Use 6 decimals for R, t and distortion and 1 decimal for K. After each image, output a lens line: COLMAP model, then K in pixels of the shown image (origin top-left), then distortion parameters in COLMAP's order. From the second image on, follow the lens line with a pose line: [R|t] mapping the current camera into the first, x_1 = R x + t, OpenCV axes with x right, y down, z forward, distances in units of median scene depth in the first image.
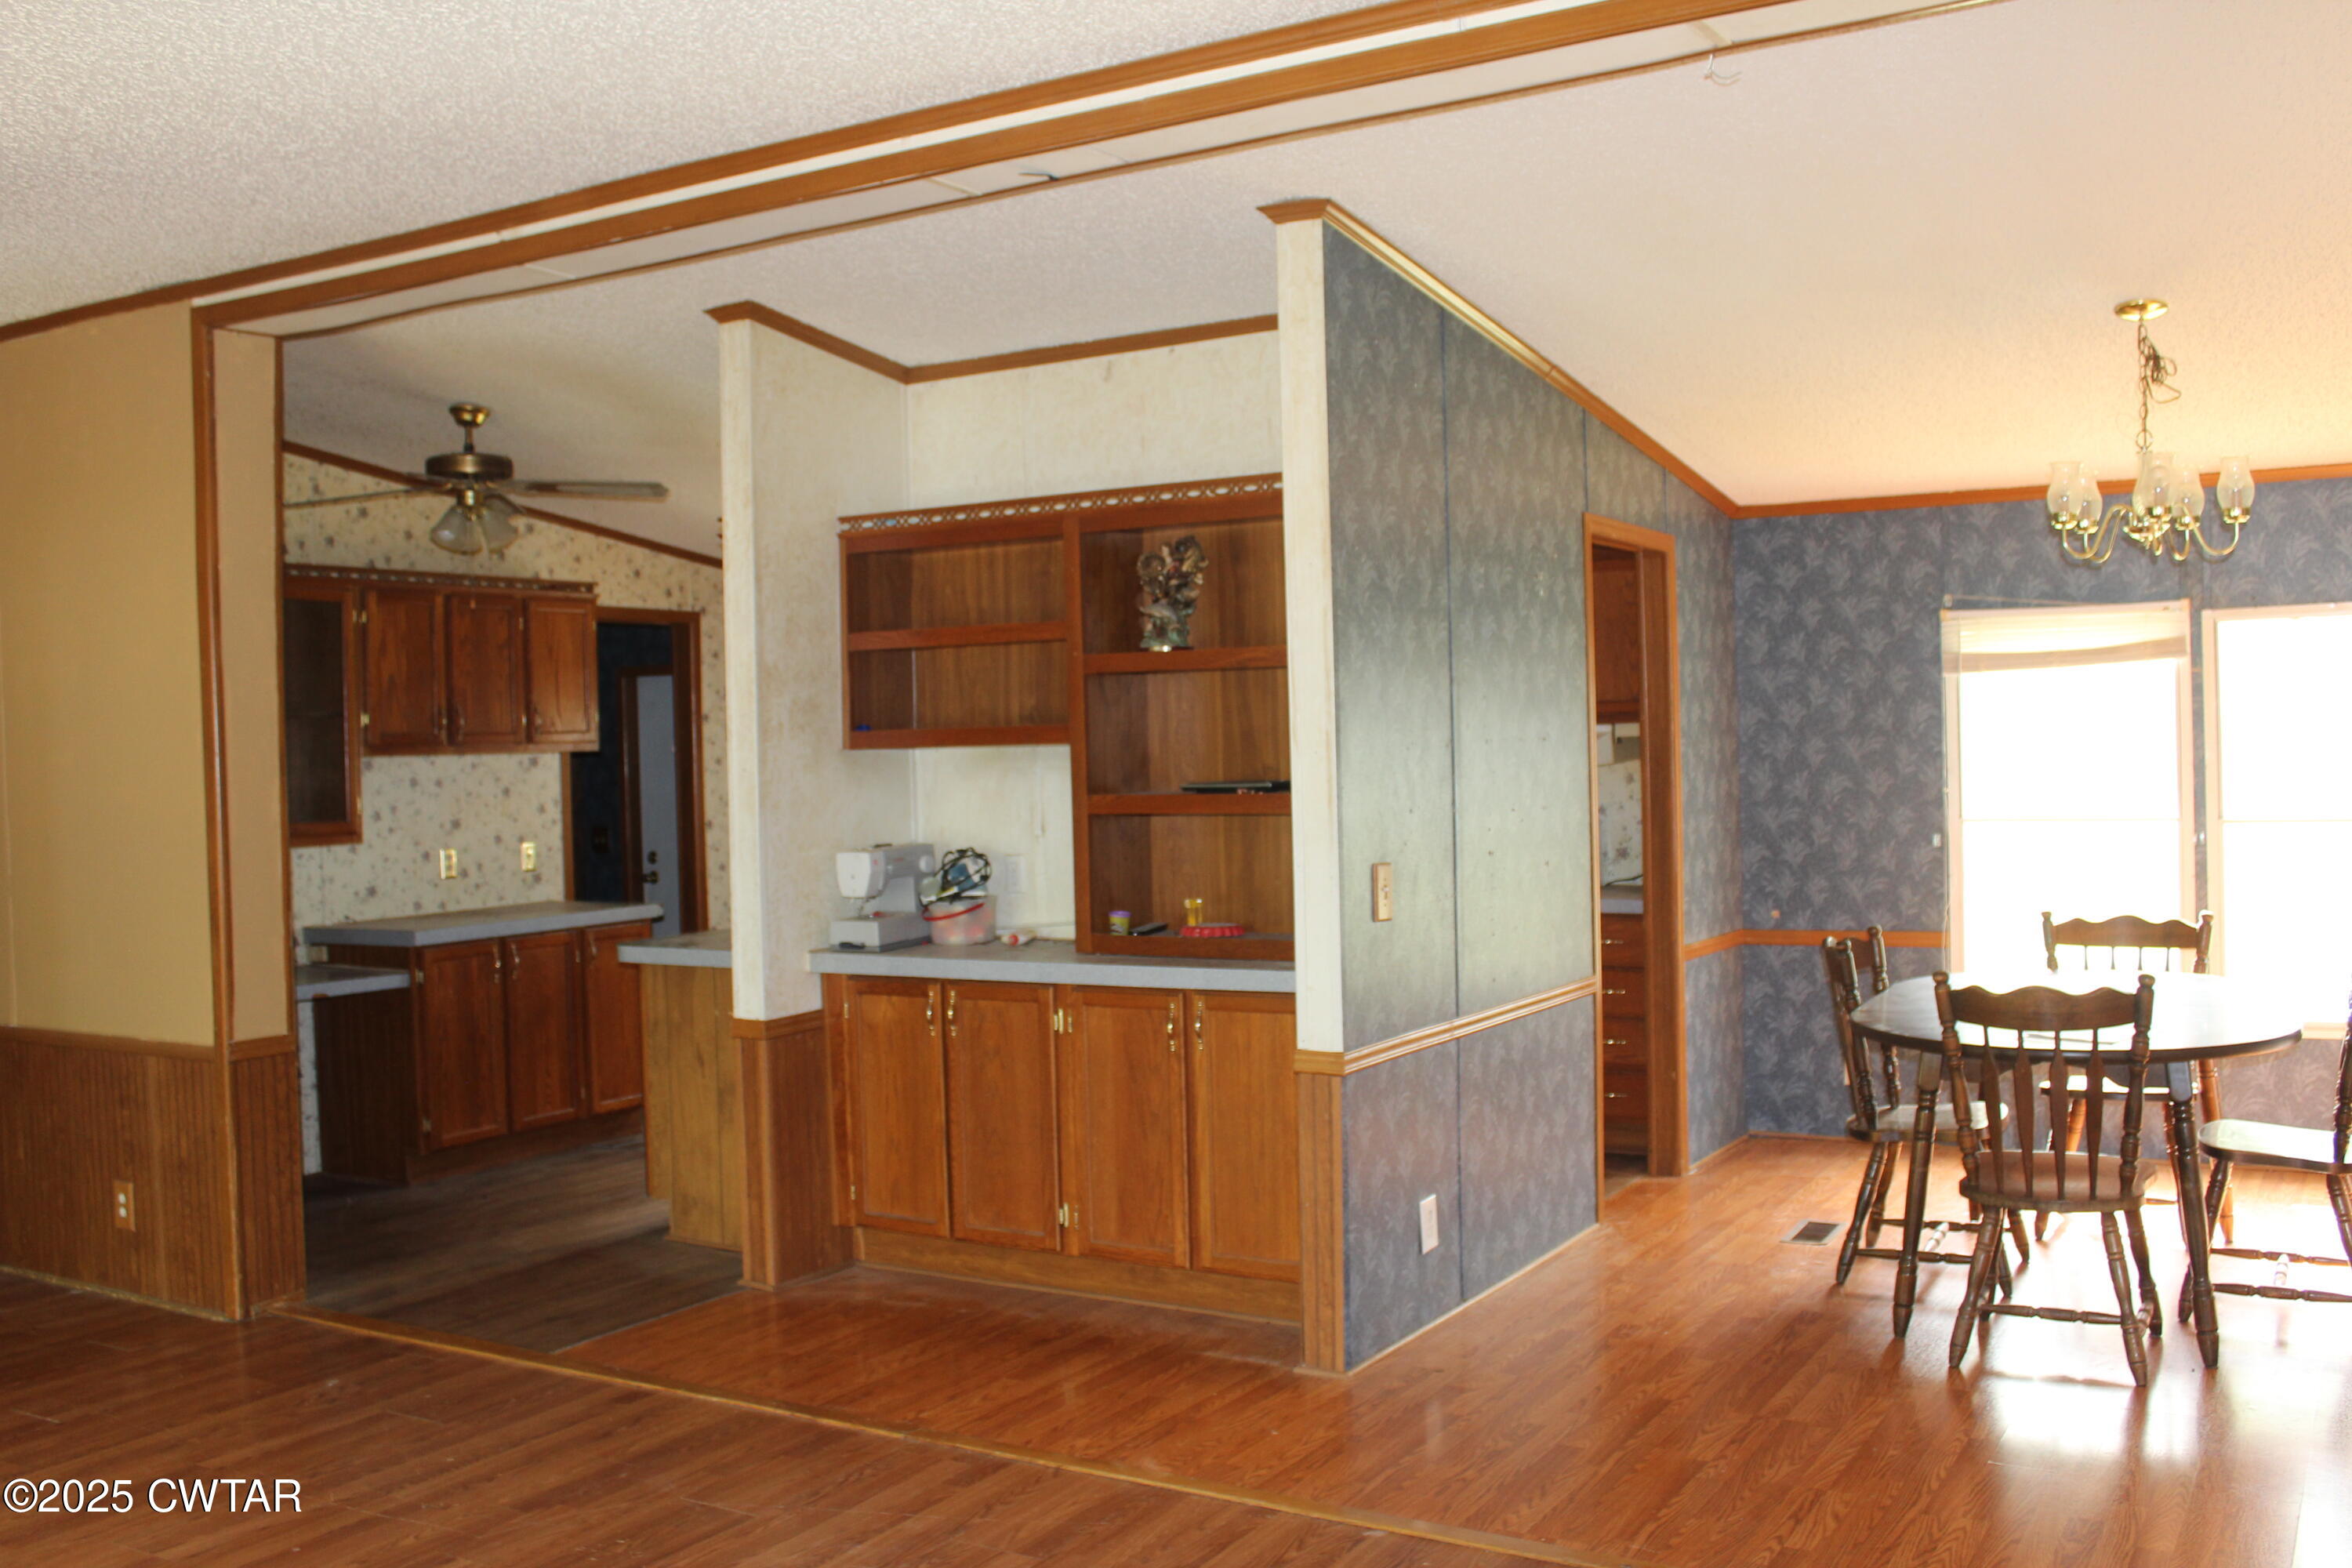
lens RADIAL K [[2121.6, 0, 1176.0], [0, 2121.6, 784.0], [0, 0, 1]] dist [-0.121102, 0.007814]
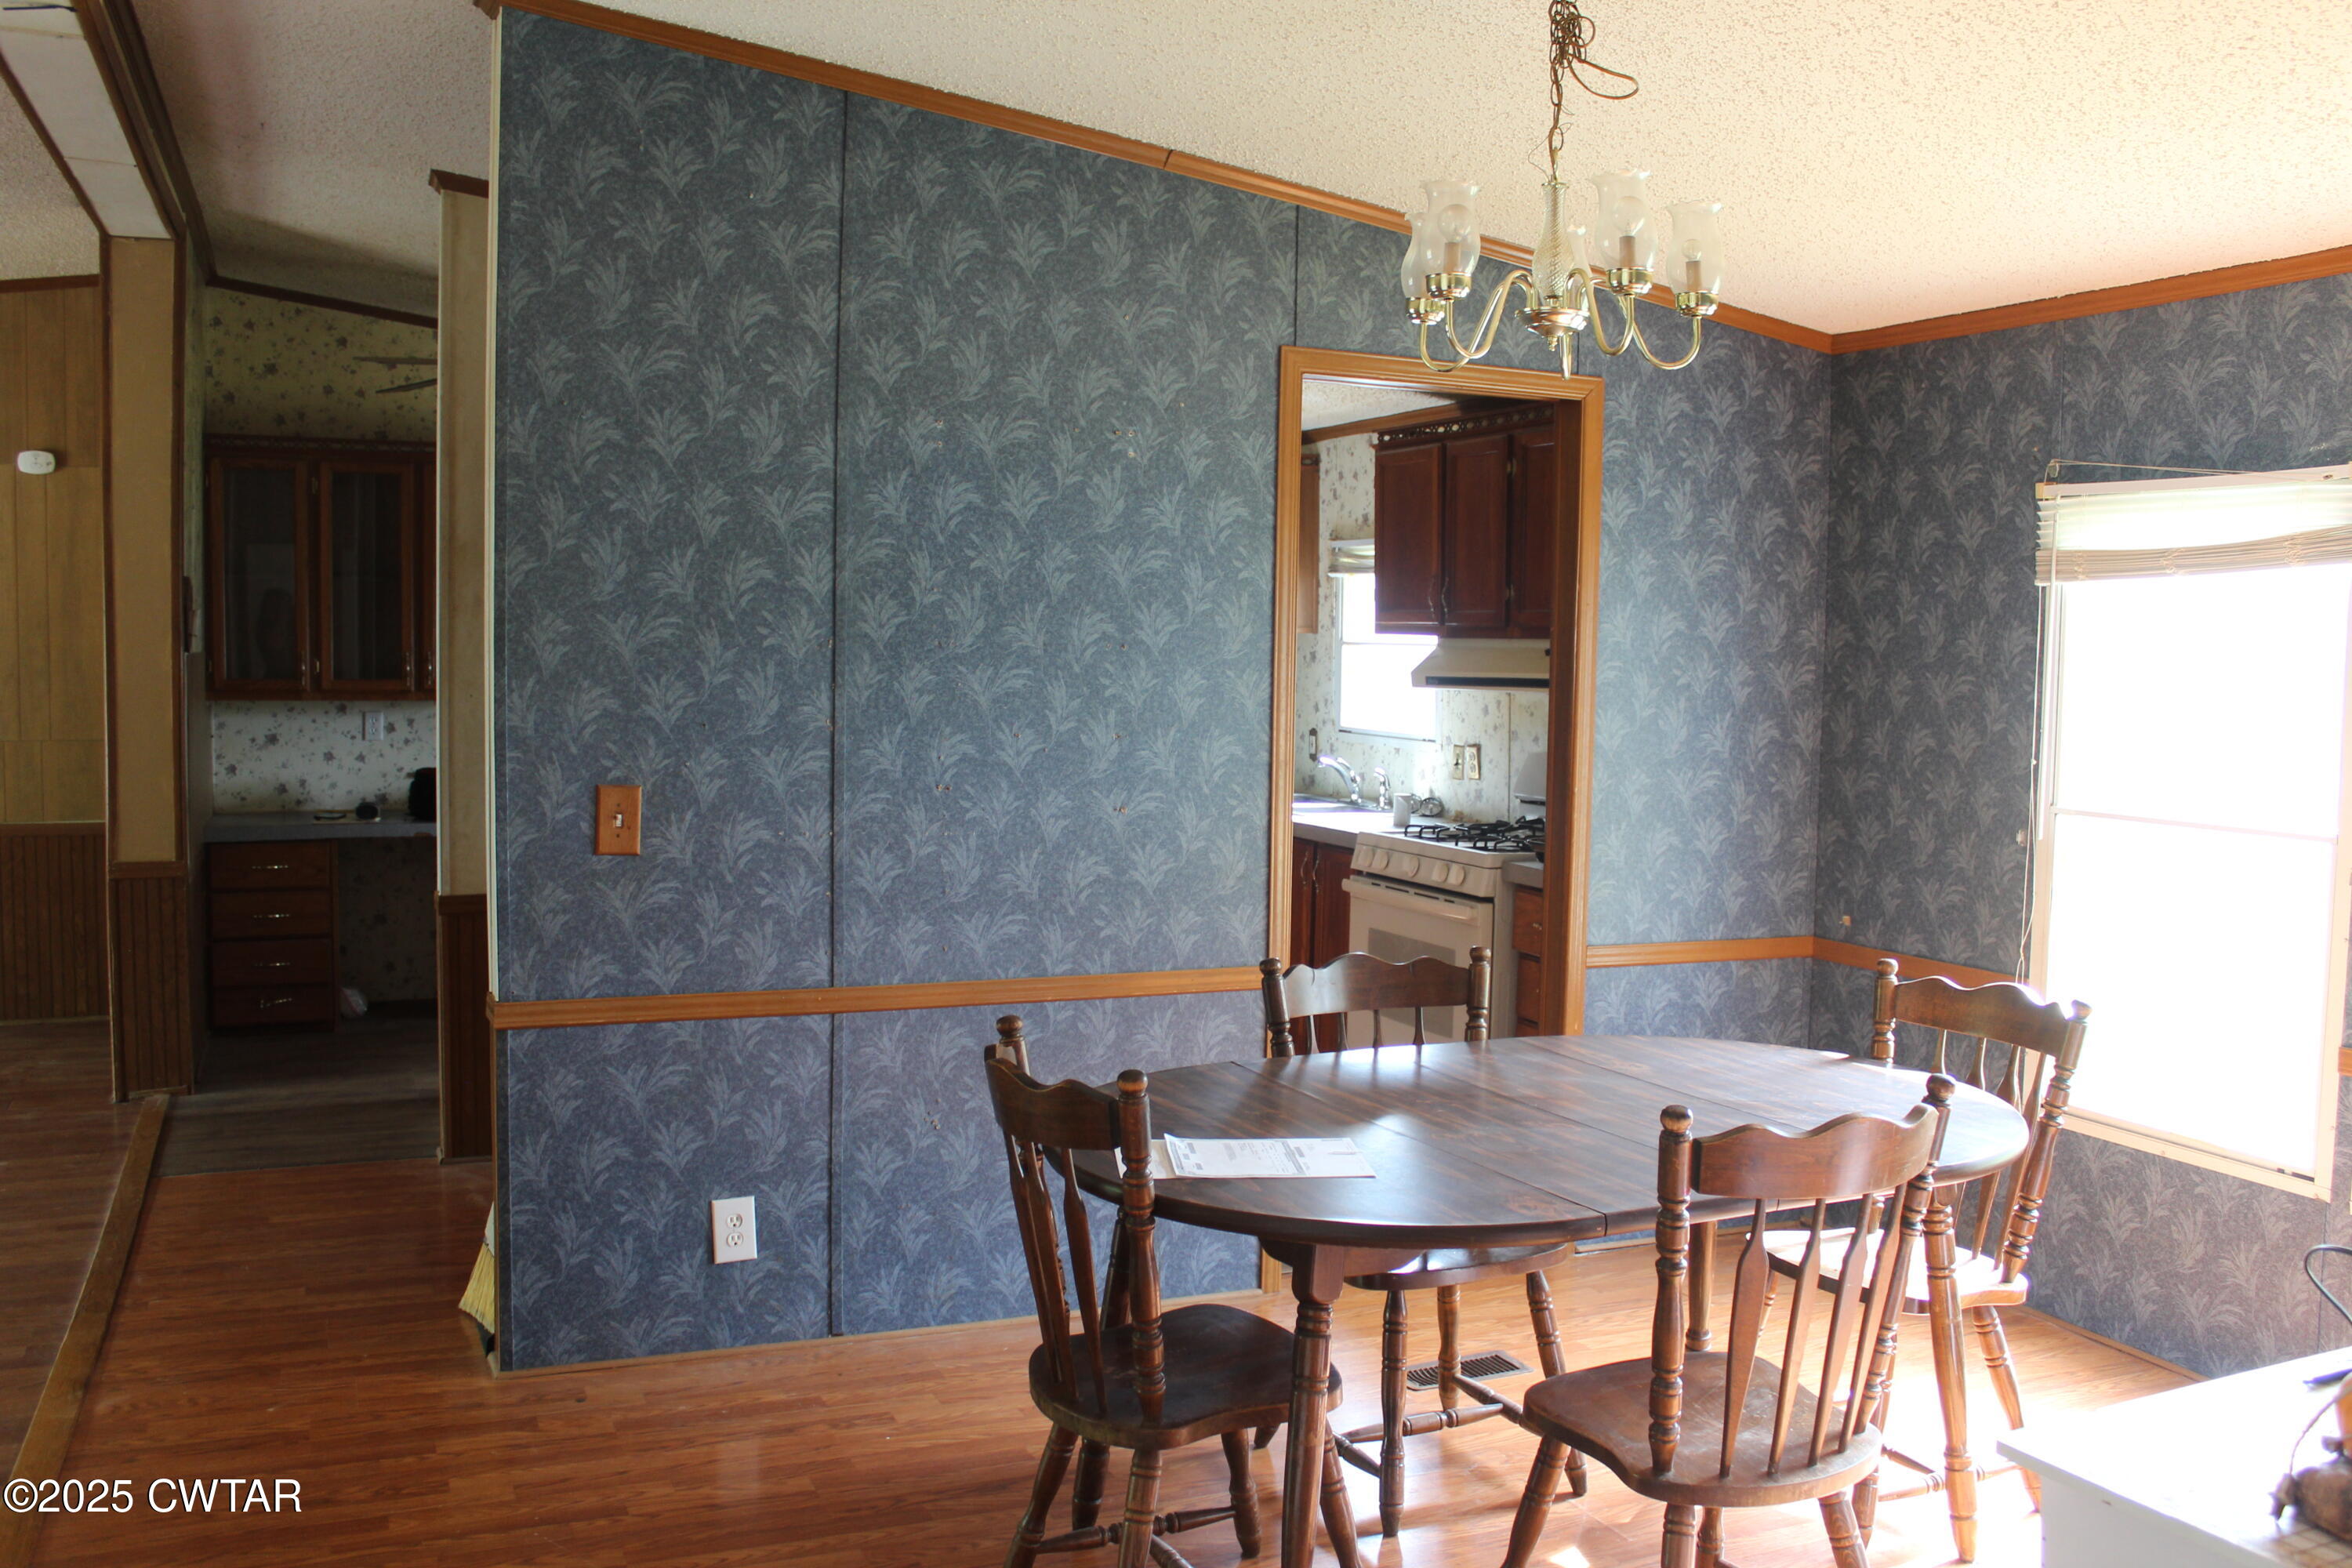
lens RADIAL K [[2066.3, 0, 1176.0], [0, 2066.3, 784.0], [0, 0, 1]] dist [-0.082514, 0.010286]
pose [[0.815784, 0.082127, -0.572496, 0.560722], [-0.050120, 0.996182, 0.071487, -0.024123], [0.576181, -0.029624, 0.816785, 0.358276]]
